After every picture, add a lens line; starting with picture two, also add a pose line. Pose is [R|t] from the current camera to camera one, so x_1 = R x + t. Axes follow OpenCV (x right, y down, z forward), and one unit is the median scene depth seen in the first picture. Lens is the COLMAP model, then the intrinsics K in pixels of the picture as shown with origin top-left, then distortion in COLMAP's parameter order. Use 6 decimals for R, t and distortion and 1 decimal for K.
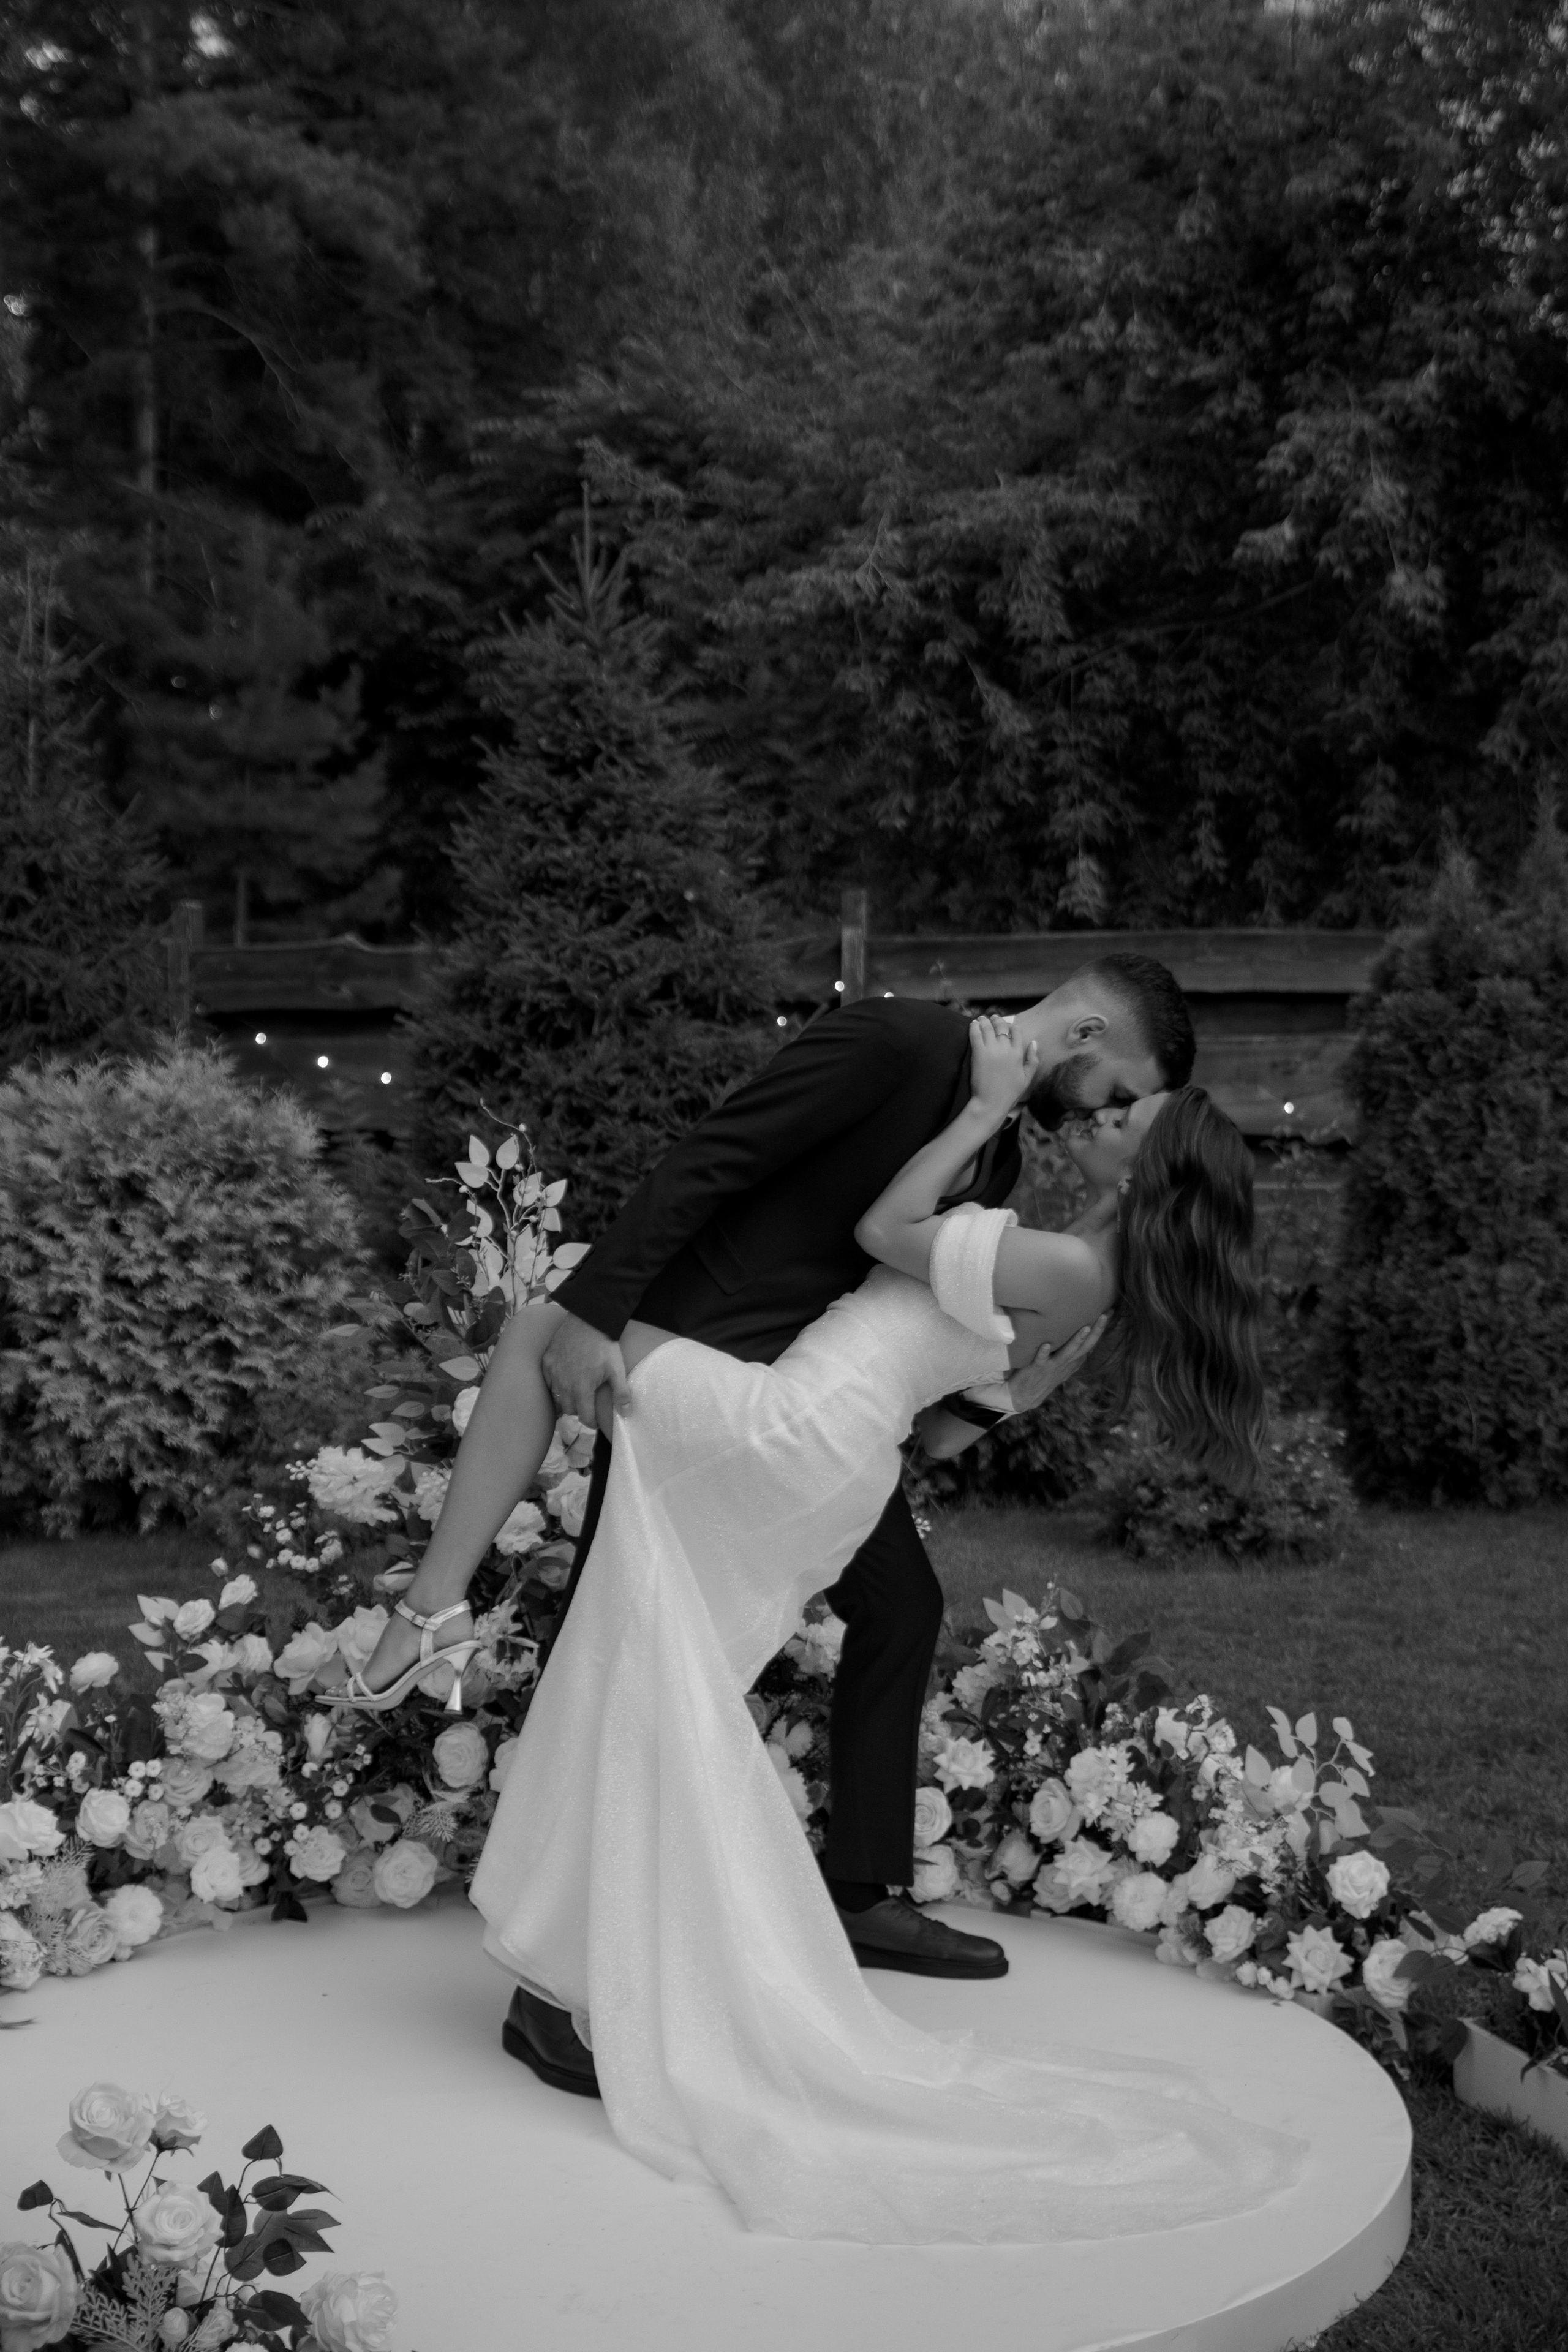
lens RADIAL K [[3317.5, 0, 885.8], [0, 3317.5, 1241.8], [0, 0, 1]] dist [0.073048, 0.000000]
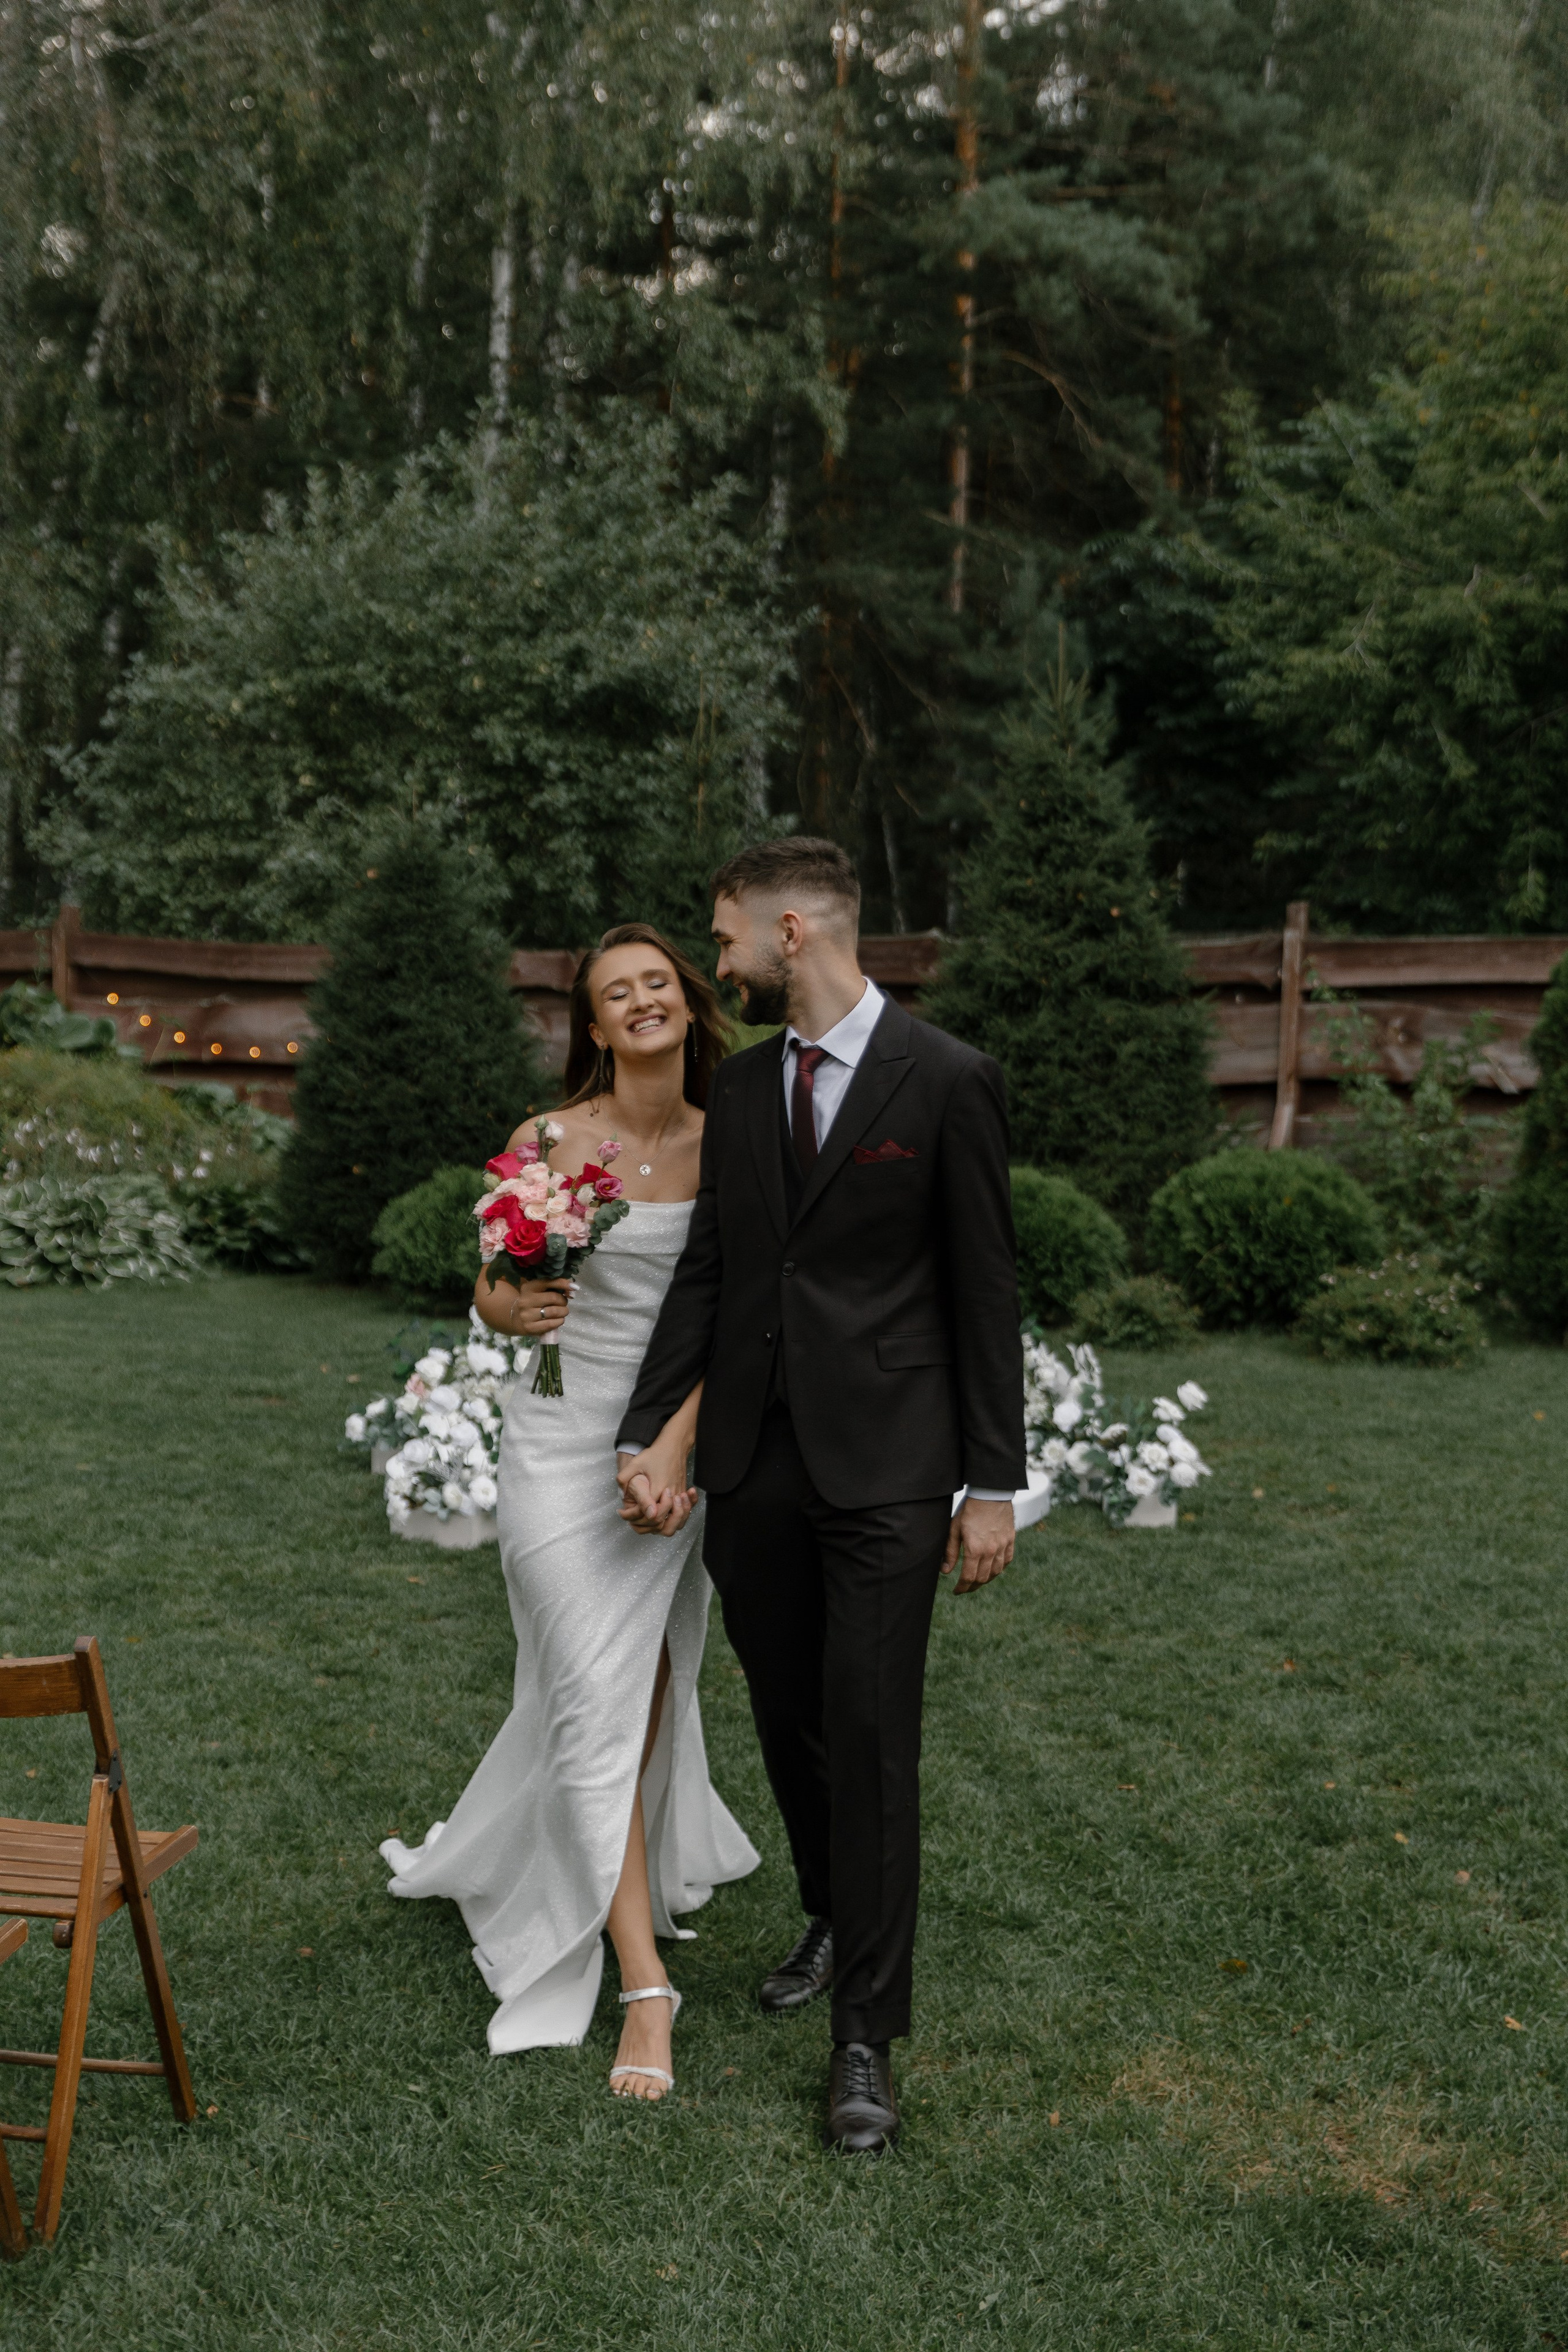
lens RADIAL K [[3426.2, 0, 829.3], [0, 3426.2, 1196.4], [0, 0, 1]] dist [0.087152, 0.000000]
pose [[0.960265, 0.035087, -0.276875, 0.240778], [-0.036363, 0.999338, 0.000525, 0.022843], [0.276710, 0.009564, 0.960906, -0.464626]]
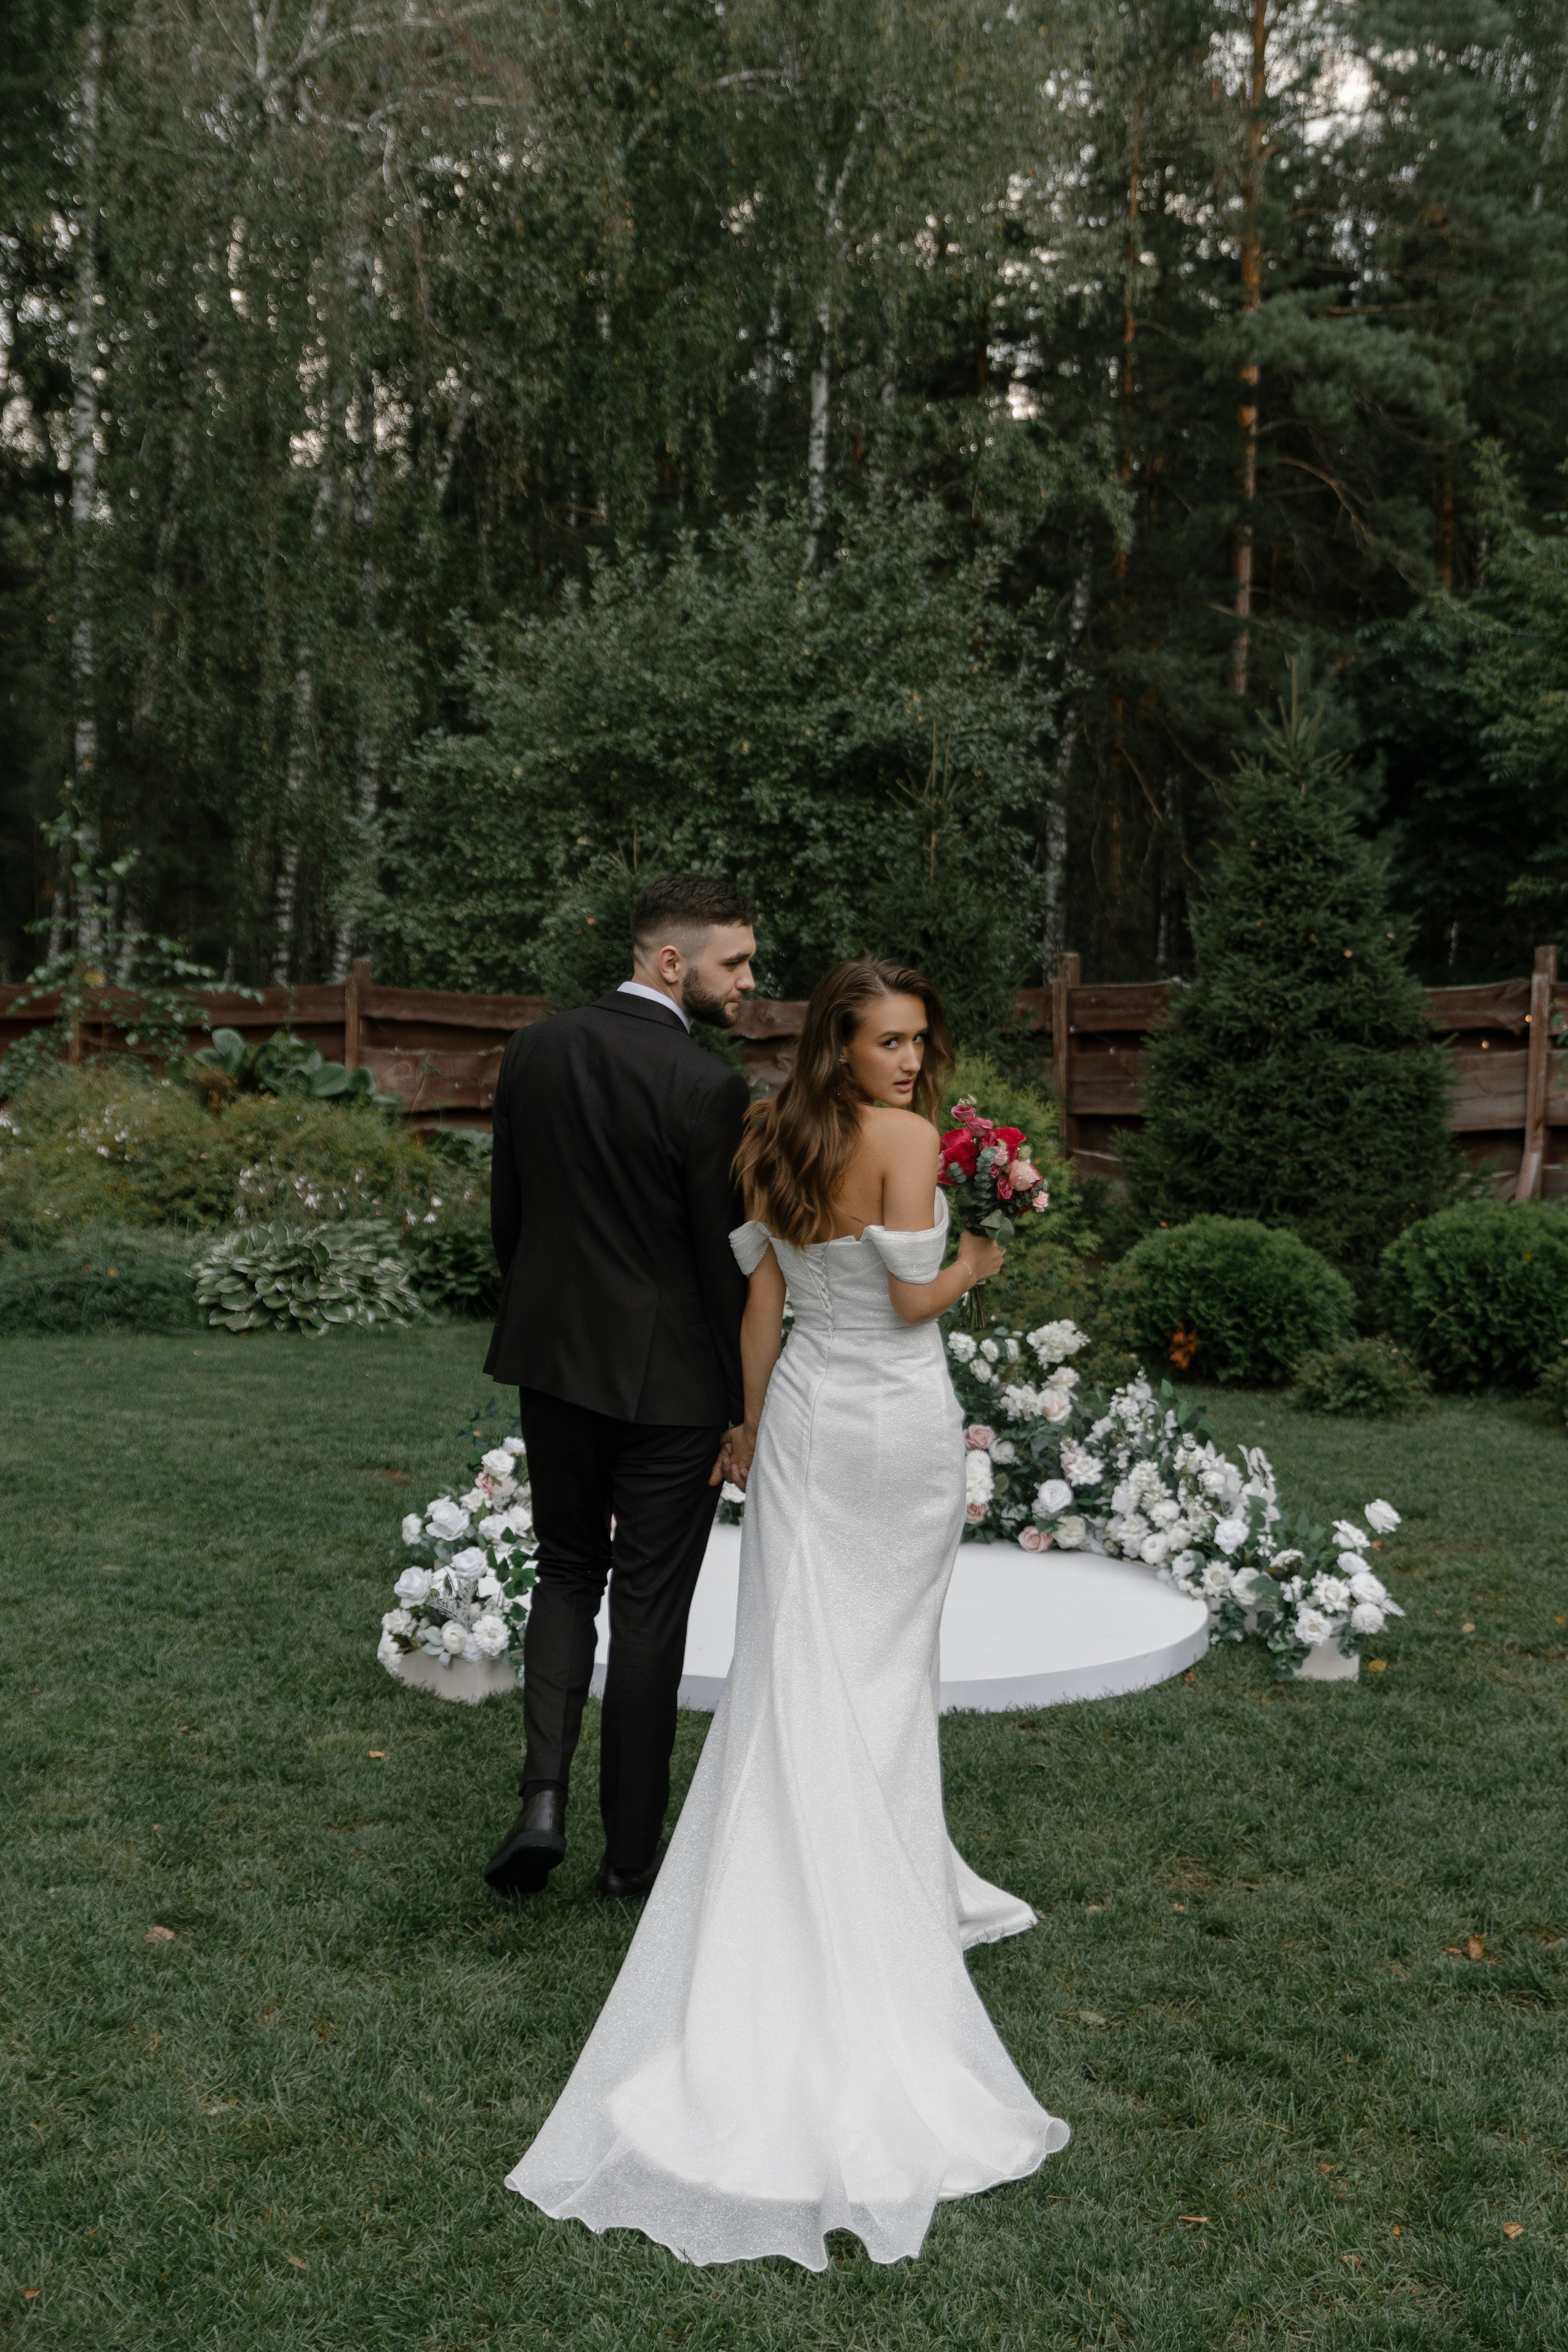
lens RADIAL K [[2927.8, 0, 771.1], [0, 2927.8, 1178.4], [0, 0, 1]] dist [0.027418, 0.000000]
pose [[0.915876, 0.034297, -0.399994, 0.215486], [-0.041521, 0.999093, -0.009406, 0.011074], [0.399309, 0.025223, 0.916469, -0.215712]]
